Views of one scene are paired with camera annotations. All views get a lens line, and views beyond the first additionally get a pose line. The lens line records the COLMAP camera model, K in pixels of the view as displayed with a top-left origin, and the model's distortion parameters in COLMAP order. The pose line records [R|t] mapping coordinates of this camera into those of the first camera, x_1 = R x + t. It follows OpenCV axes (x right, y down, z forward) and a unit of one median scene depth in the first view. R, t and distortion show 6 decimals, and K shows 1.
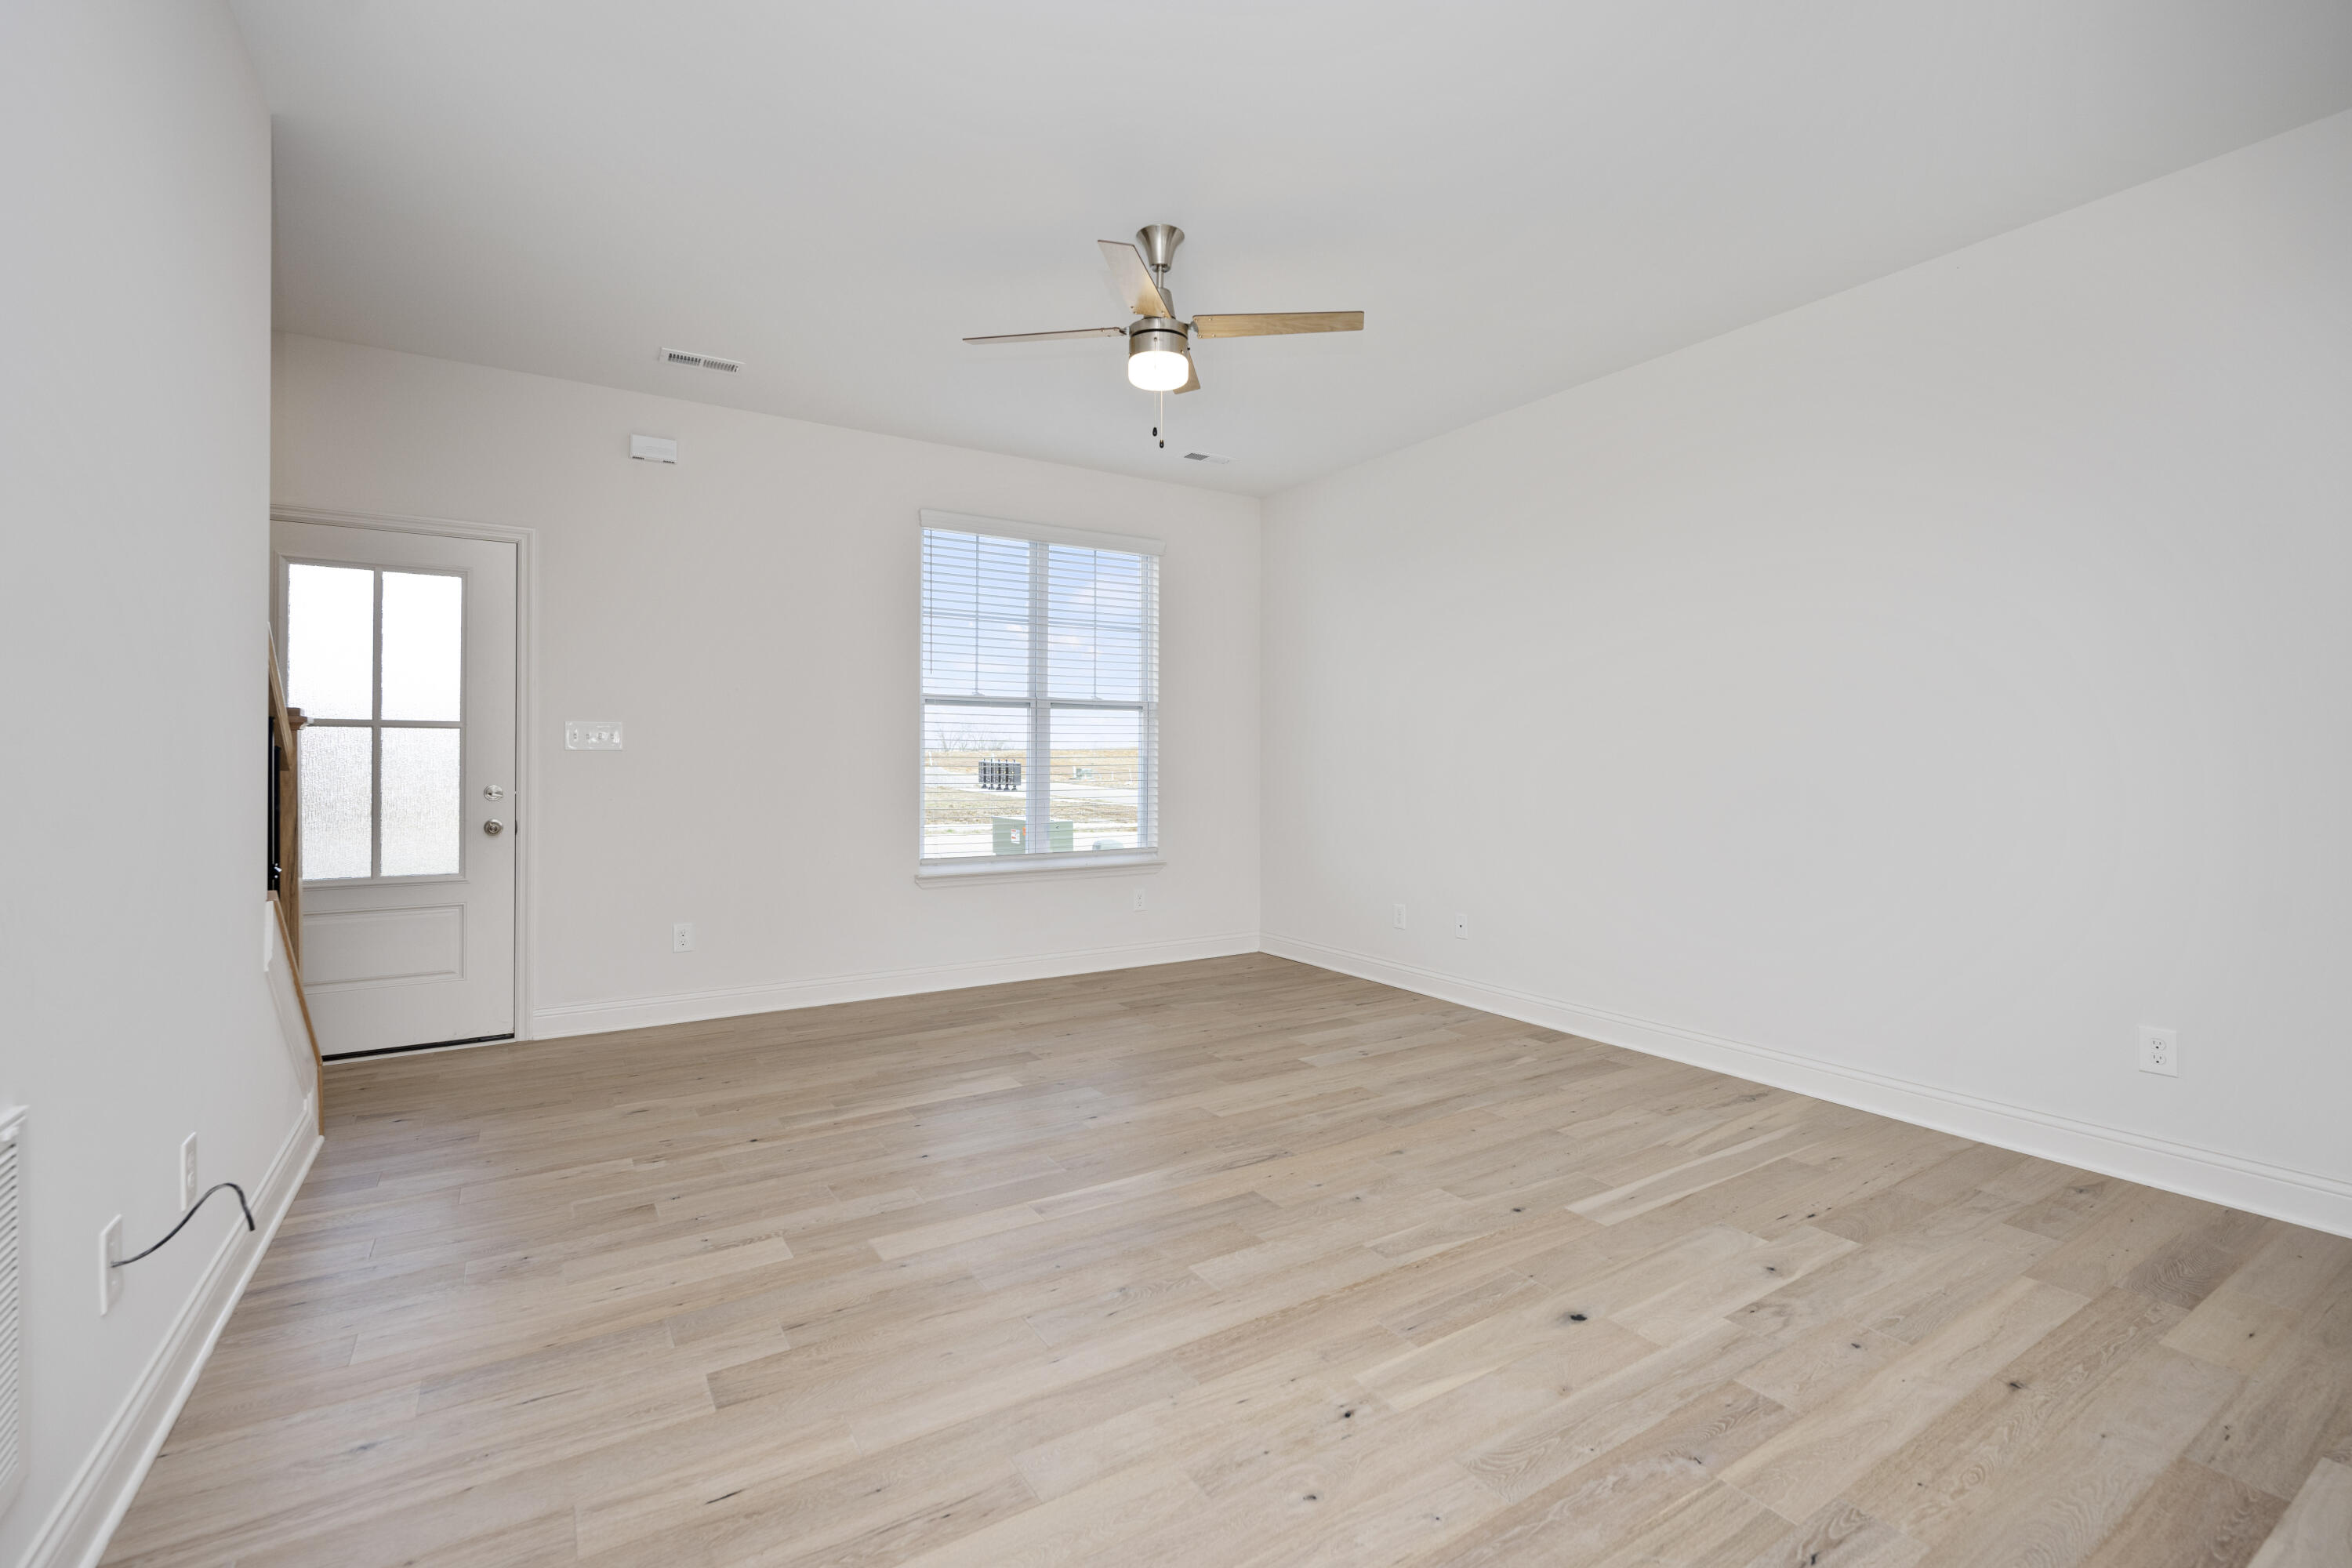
lens RADIAL K [[1031.7, 0, 1149.0], [0, 1031.7, 757.9], [0, 0, 1]] dist [0.000285, 0.000238]
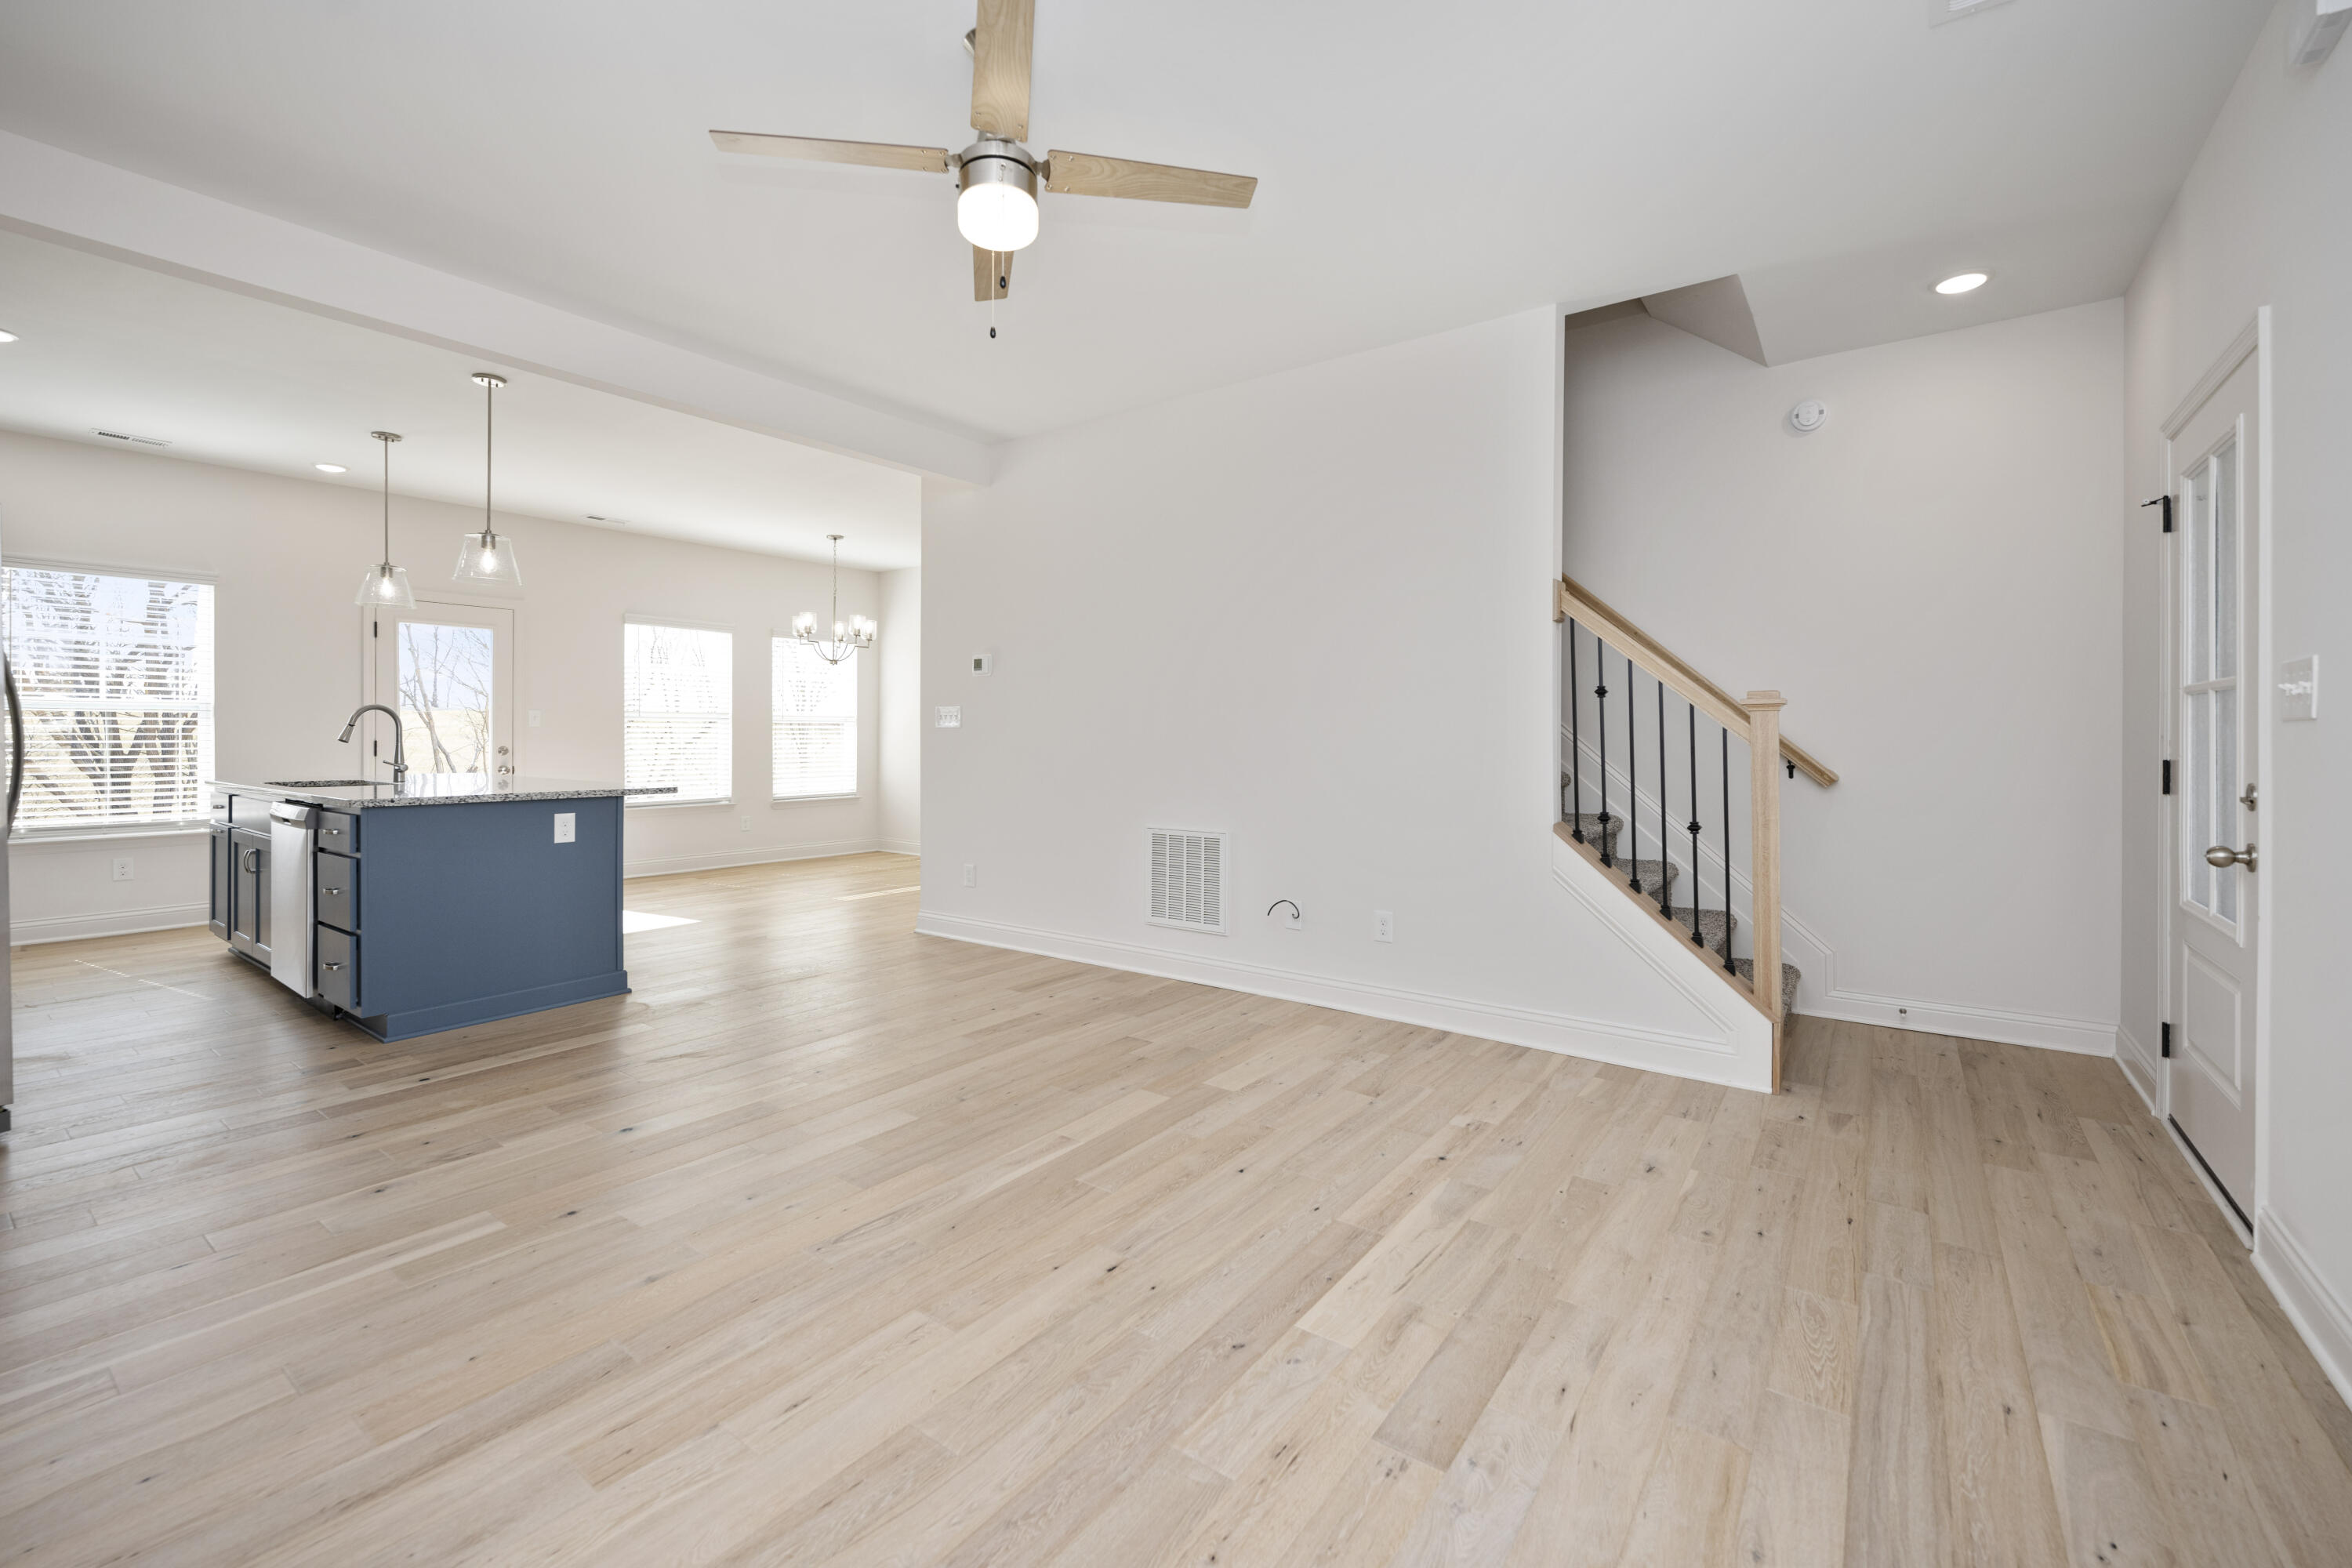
lens RADIAL K [[1002.5, 0, 1175.1], [0, 1002.5, 731.7], [0, 0, 1]] dist [0.000861, 0.000099]
pose [[-0.925692, -0.006568, -0.378222, 0.176805], [-0.003563, 0.999956, -0.008644, 0.007787], [0.378263, -0.006654, -0.925674, 1.840507]]
